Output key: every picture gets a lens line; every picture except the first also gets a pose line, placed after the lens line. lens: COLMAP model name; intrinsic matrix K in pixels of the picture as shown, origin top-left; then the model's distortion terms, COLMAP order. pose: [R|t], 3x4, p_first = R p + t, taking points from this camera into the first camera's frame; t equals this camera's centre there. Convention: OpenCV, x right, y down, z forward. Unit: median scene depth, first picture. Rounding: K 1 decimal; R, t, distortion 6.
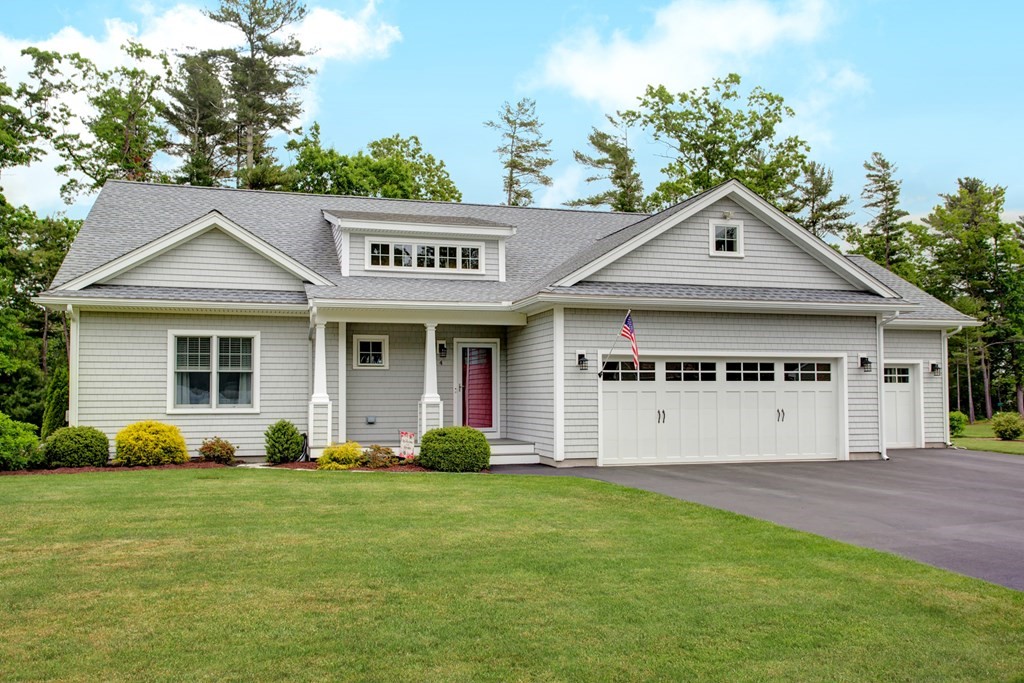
lens RADIAL K [[838.6, 0, 512.0], [0, 838.6, 341.5], [0, 0, 1]] dist [-0.029238, 0.178088]
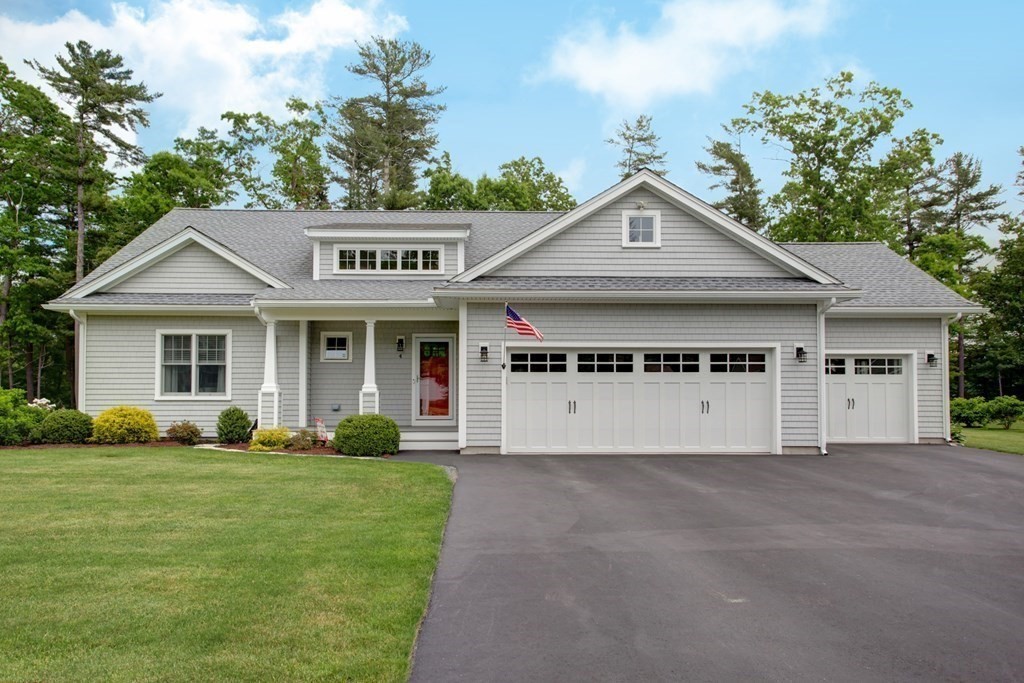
lens RADIAL K [[725.0, 0, 512.6], [0, 725.0, 352.6], [0, 0, 1]] dist [-0.008116, 0.053852]
pose [[0.968263, -0.007609, -0.249819, 0.302028], [0.012153, 0.999787, 0.016651, 0.006918], [0.249639, -0.019159, 0.968149, 0.118185]]
